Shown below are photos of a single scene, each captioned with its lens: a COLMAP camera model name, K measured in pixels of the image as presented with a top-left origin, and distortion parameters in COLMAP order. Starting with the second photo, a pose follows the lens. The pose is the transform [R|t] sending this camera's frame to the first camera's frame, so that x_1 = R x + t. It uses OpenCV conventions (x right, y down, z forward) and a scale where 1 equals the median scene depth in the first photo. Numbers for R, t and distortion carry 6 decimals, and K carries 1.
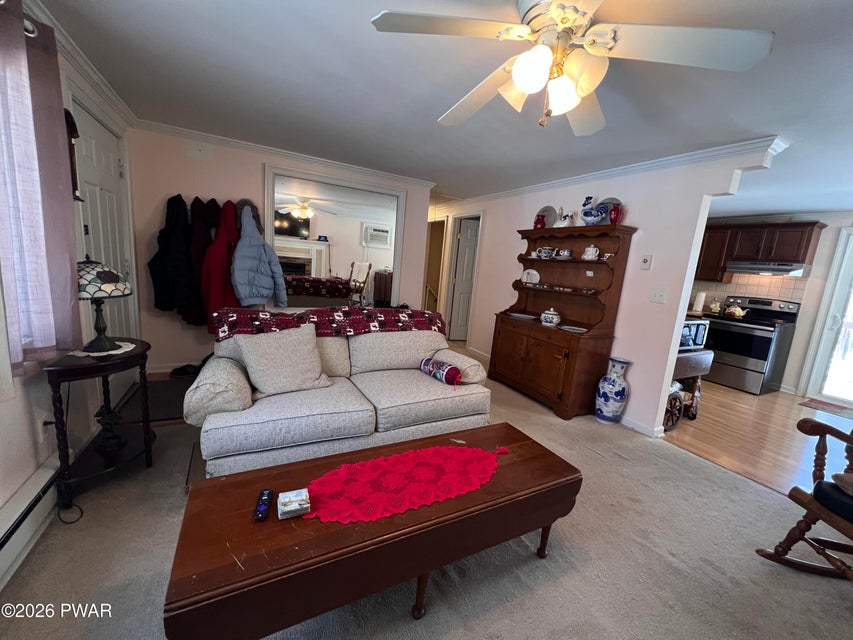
lens RADIAL K [[340.8, 0, 427.2], [0, 340.8, 318.9], [0, 0, 1]] dist [0.001277, 0.000518]
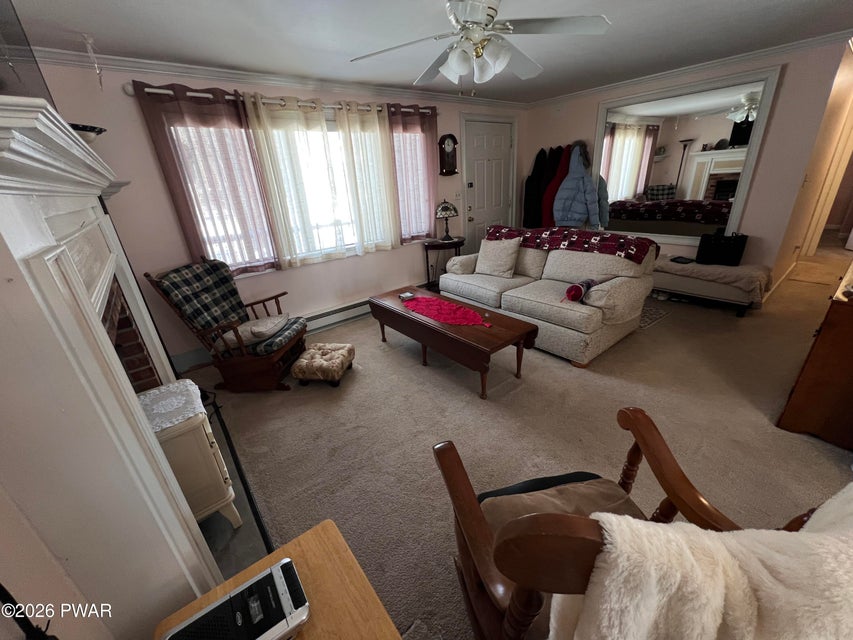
lens RADIAL K [[340.8, 0, 427.2], [0, 340.8, 318.9], [0, 0, 1]] dist [0.001277, 0.000518]
pose [[0.189594, 0.284428, -0.939763, 0.974642], [-0.083779, 0.958319, 0.273141, -0.016693], [0.978282, 0.026947, 0.205520, 0.267524]]
